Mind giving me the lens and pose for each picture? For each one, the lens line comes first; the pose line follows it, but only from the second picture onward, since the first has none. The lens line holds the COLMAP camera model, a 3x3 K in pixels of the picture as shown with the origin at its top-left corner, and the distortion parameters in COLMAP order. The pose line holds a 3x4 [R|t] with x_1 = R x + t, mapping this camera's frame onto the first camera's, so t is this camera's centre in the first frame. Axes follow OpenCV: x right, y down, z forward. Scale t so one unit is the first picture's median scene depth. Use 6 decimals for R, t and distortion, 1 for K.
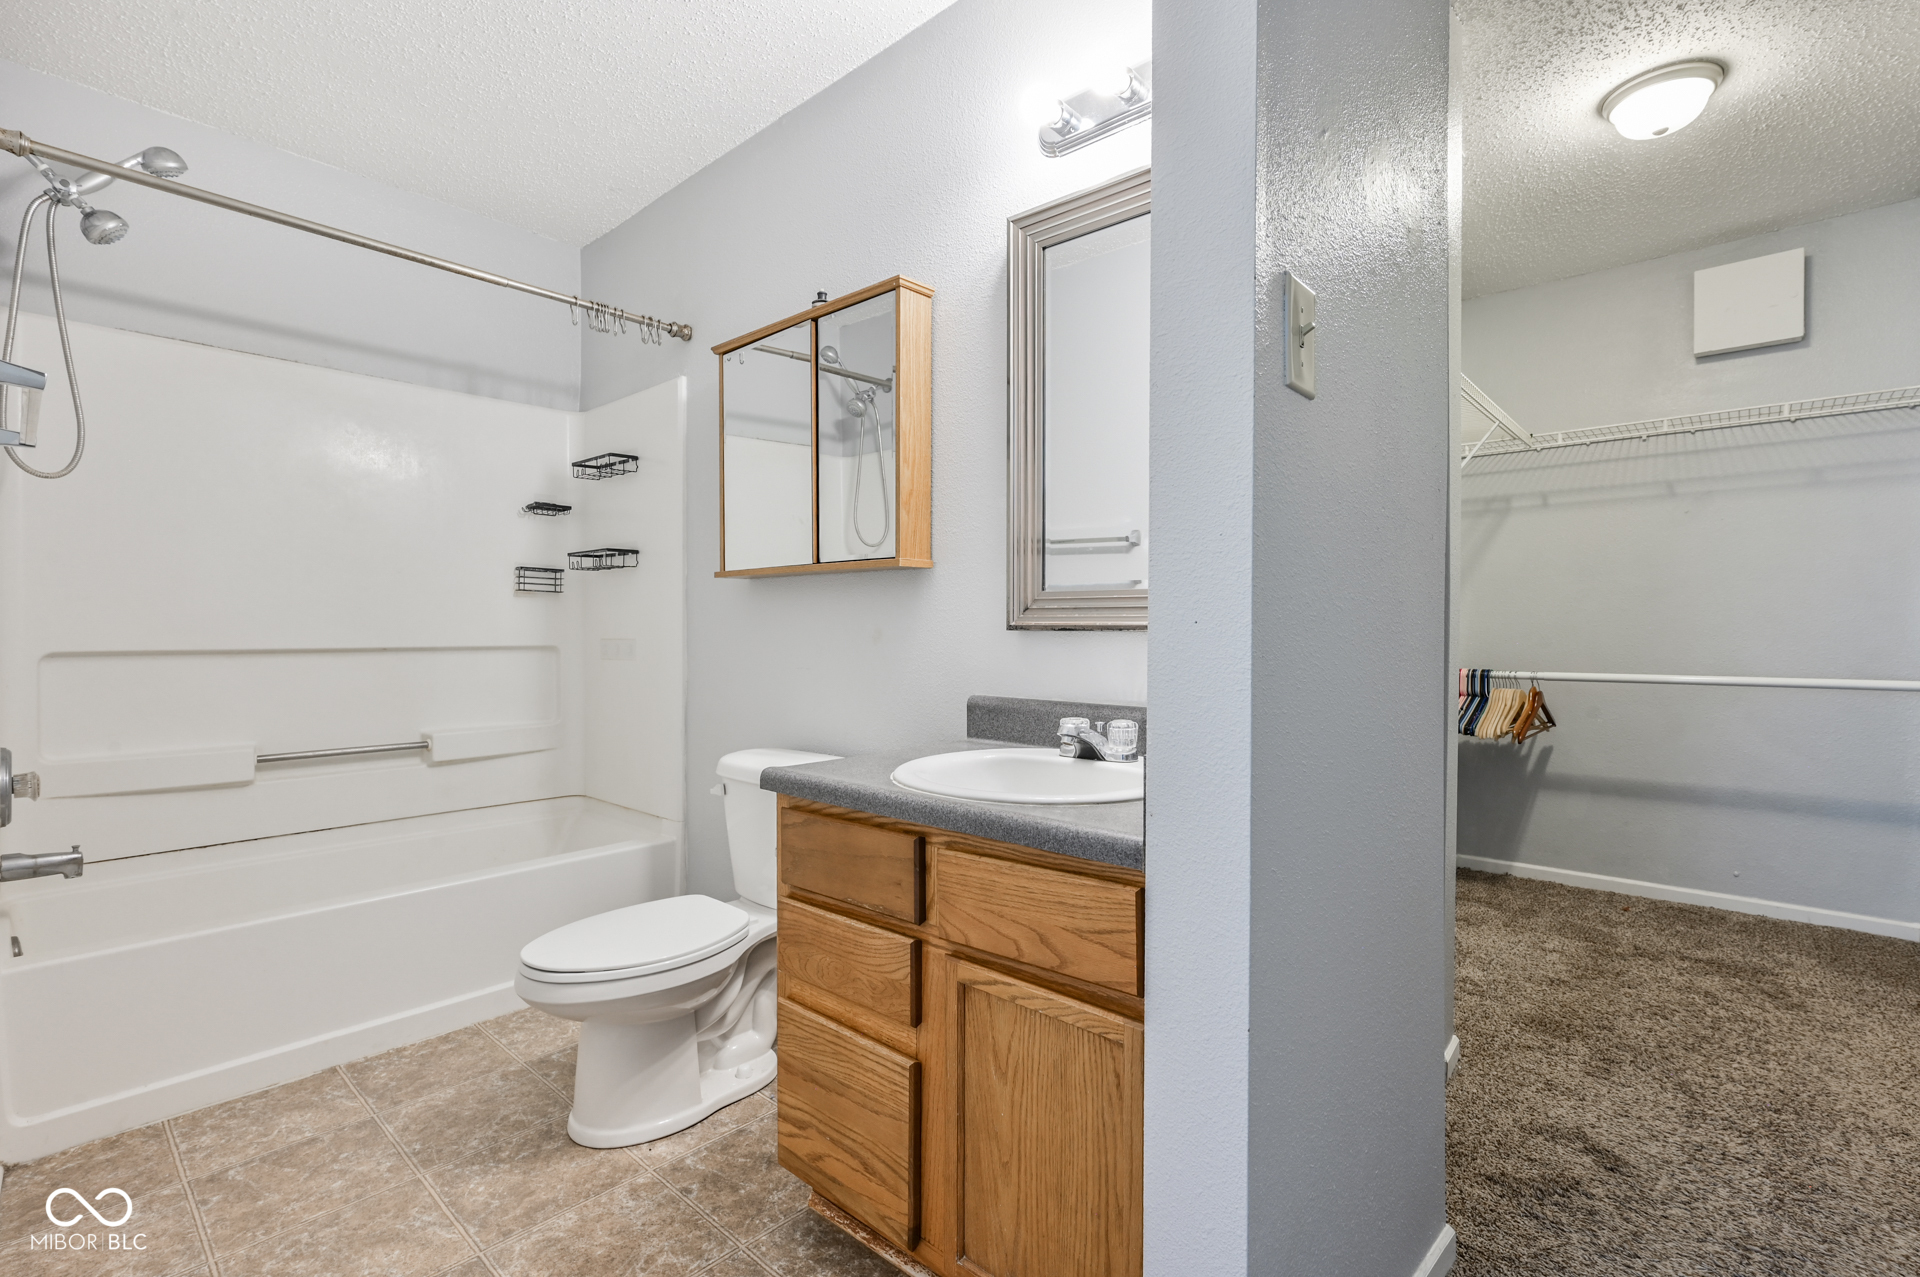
lens RADIAL K [[865.0, 0, 950.8], [0, 865.0, 609.0], [0, 0, 1]] dist [-0.001835, 0.000059]
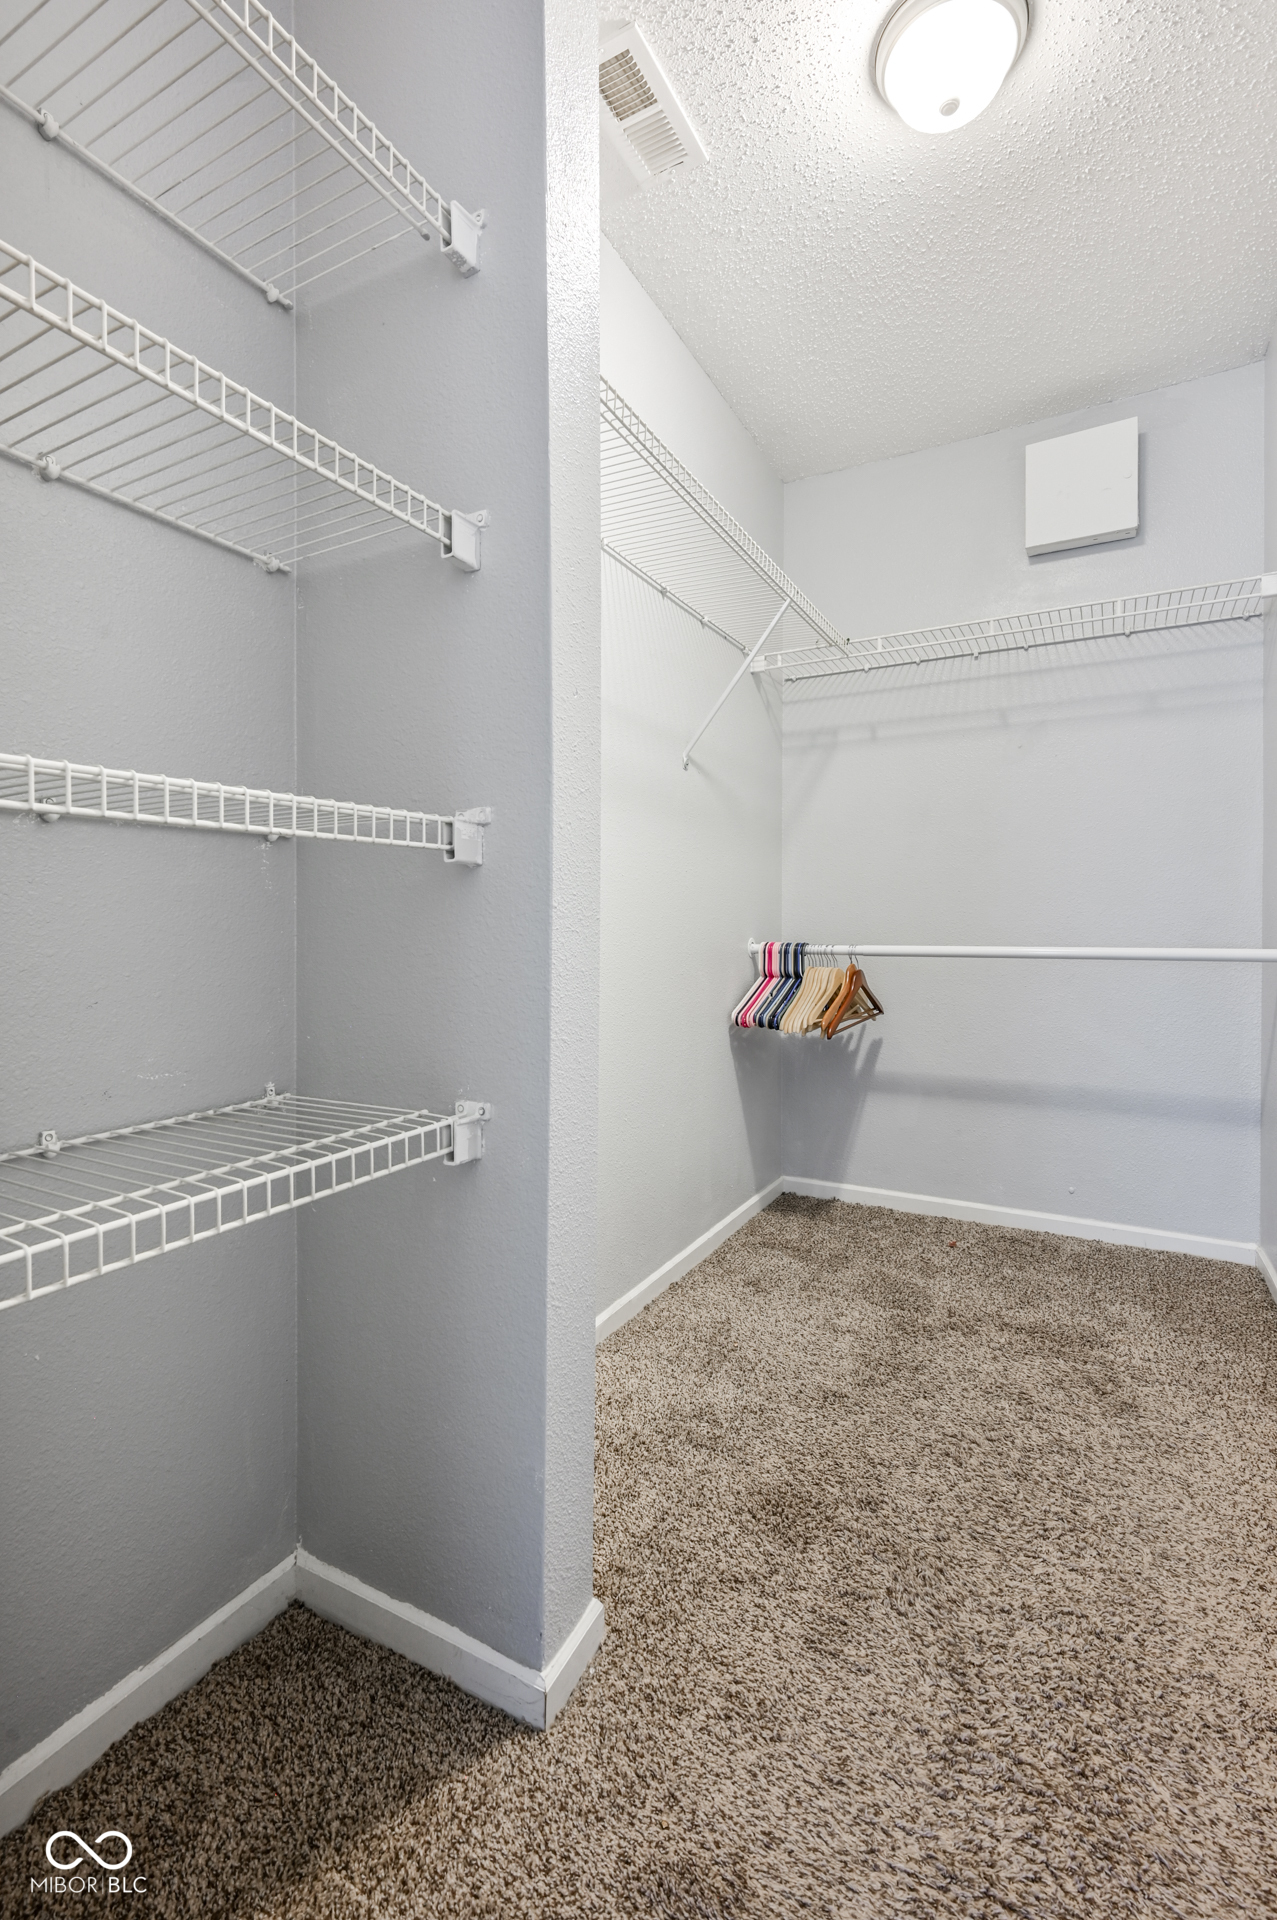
lens RADIAL K [[854.9, 0, 639.3], [0, 854.9, 889.4], [0, 0, 1]] dist [-0.002399, -0.000147]
pose [[0.970975, 0.009890, 0.238975, 0.333661], [-0.006783, 0.999882, -0.013817, 0.037912], [-0.239084, 0.011795, 0.970927, 0.326493]]
